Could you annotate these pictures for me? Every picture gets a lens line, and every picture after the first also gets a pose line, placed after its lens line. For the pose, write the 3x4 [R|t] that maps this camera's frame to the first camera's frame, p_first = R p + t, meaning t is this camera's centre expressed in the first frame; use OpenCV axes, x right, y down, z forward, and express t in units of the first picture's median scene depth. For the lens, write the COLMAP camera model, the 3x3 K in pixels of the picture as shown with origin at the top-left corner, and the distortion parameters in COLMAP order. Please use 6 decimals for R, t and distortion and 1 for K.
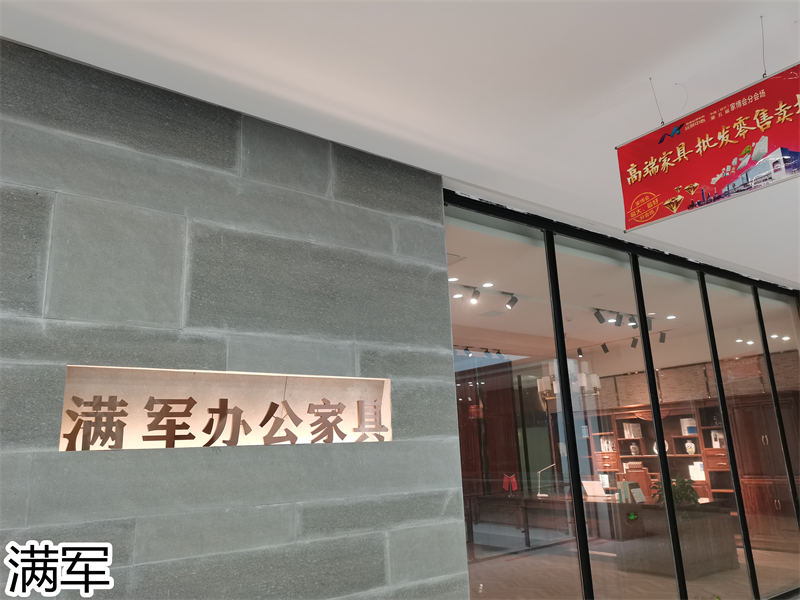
lens RADIAL K [[611.1, 0, 400.2], [0, 611.1, 299.5], [0, 0, 1]] dist [0.008928, 0.003665]
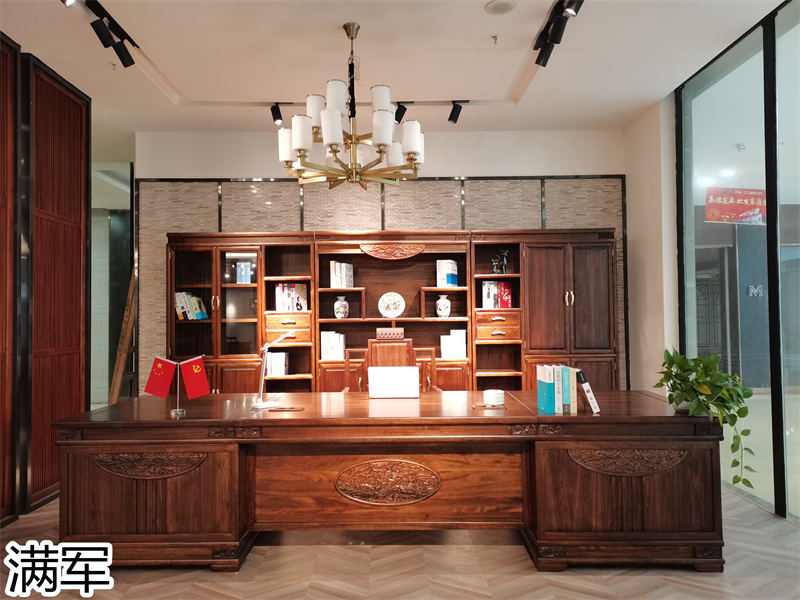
lens RADIAL K [[611.1, 0, 399.2], [0, 611.1, 300.6], [0, 0, 1]] dist [0.008928, 0.003665]
pose [[0.585791, 0.057590, 0.808413, -0.041995], [-0.212885, 0.973380, 0.084919, 0.191724], [-0.782003, -0.221844, 0.582457, 0.678568]]
